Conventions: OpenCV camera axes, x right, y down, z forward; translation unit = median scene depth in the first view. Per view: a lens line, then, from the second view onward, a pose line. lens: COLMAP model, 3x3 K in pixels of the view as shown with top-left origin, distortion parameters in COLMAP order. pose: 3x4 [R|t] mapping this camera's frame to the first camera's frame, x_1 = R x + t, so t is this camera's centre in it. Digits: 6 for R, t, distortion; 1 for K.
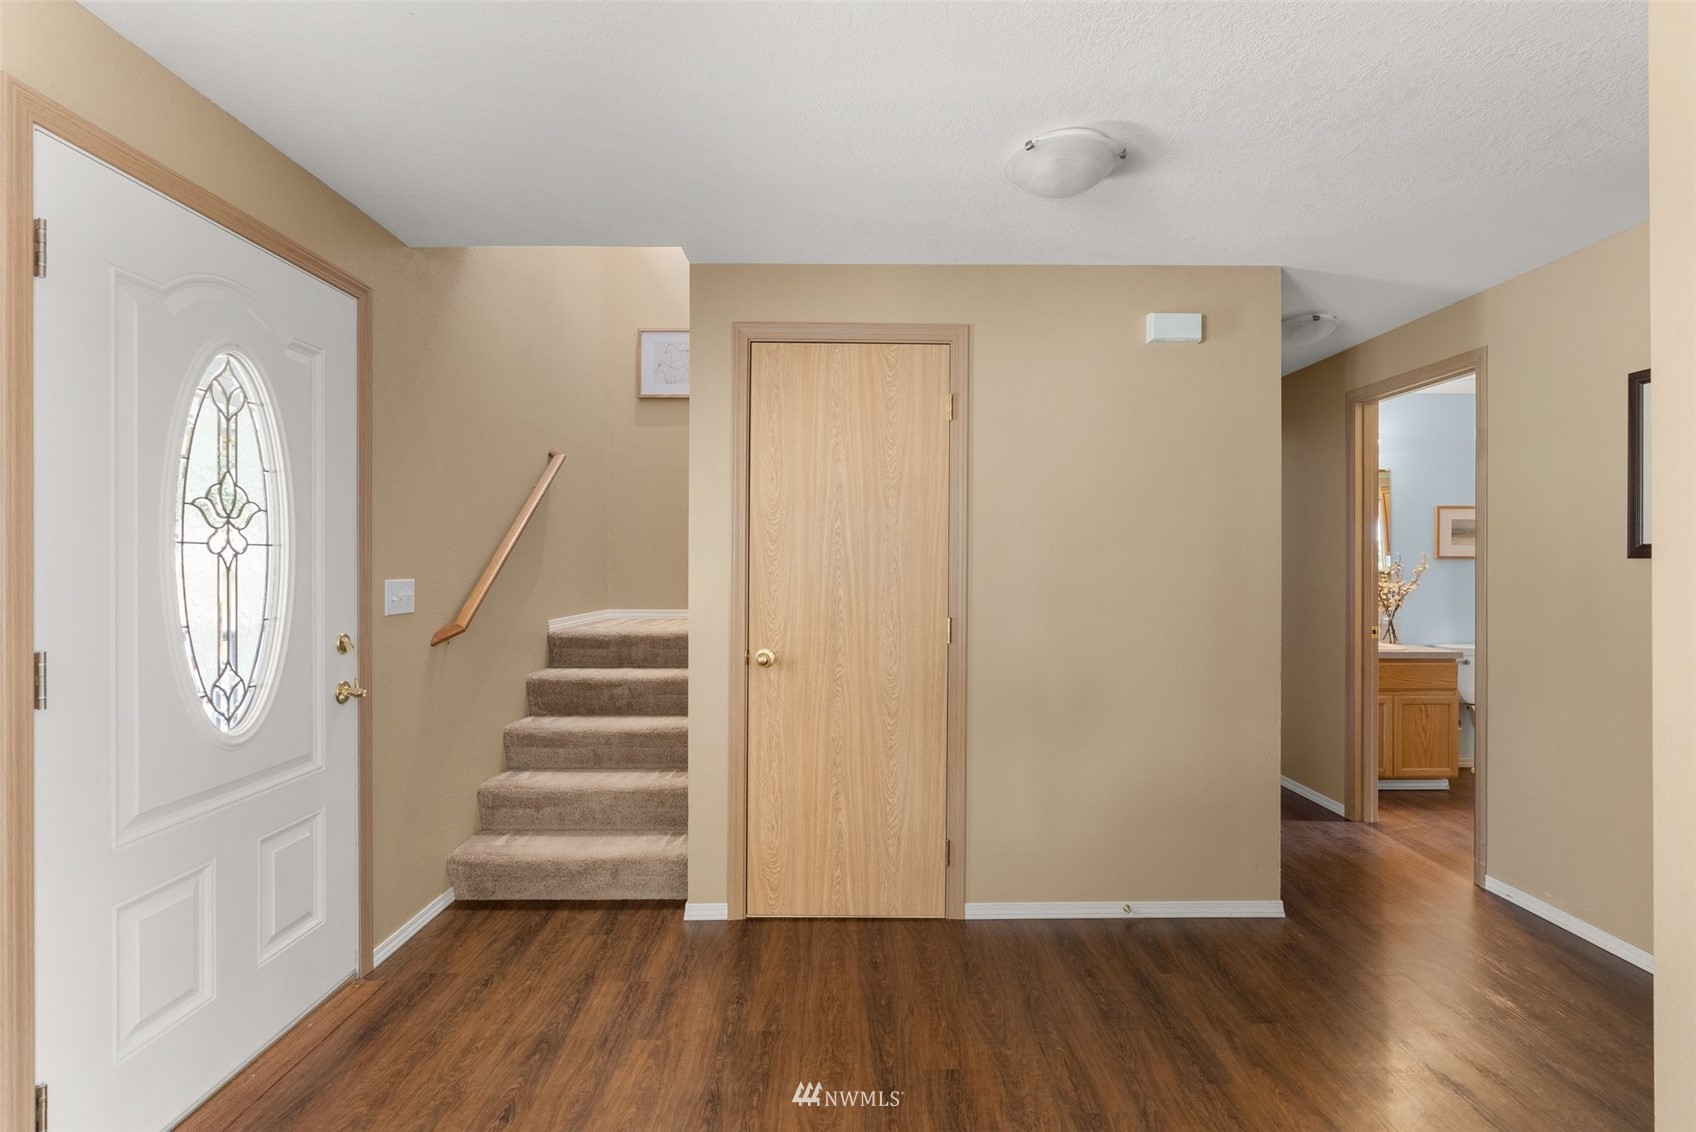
lens RADIAL K [[769.0, 0, 849.9], [0, 769.0, 563.2], [0, 0, 1]] dist [0.000270, 0.000090]
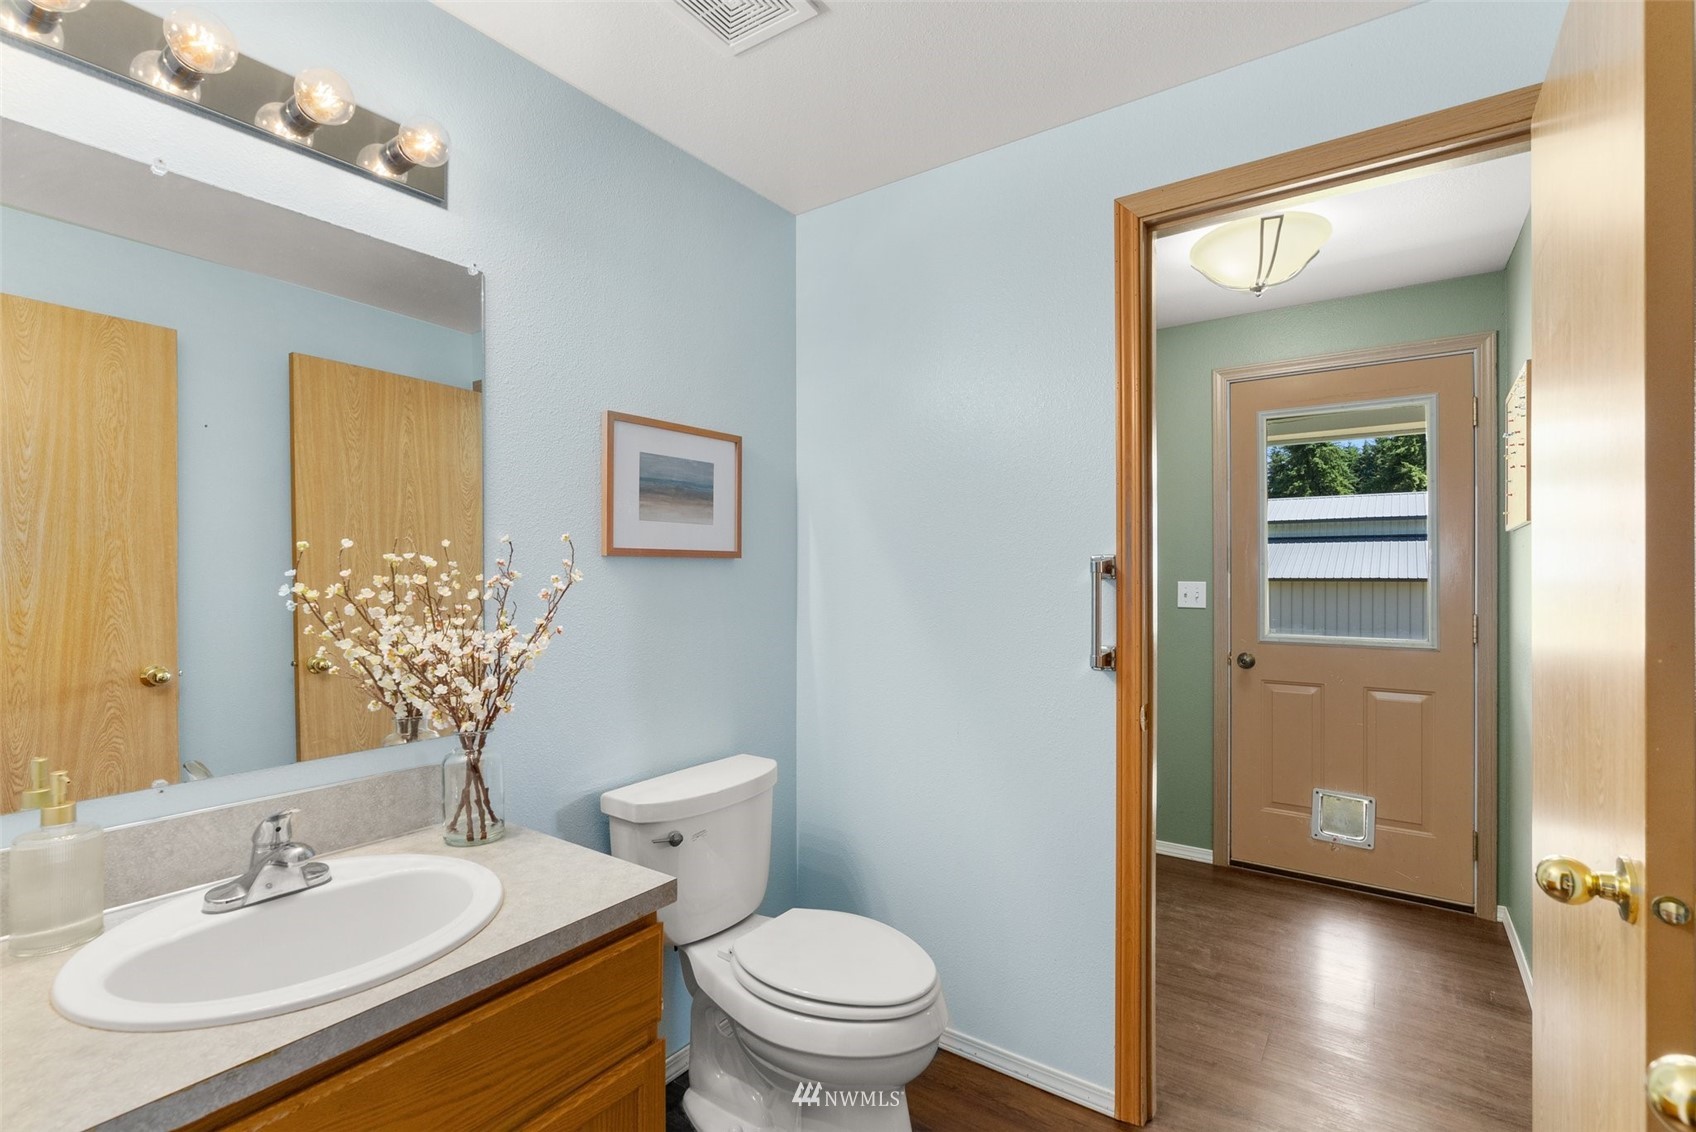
lens RADIAL K [[769.0, 0, 849.6], [0, 769.0, 577.5], [0, 0, 1]] dist [0.000270, 0.000090]
pose [[0.583052, 0.004817, 0.812421, 0.548000], [-0.001860, 0.999988, -0.004594, 0.005631], [-0.812433, 0.001167, 0.583054, 0.712228]]
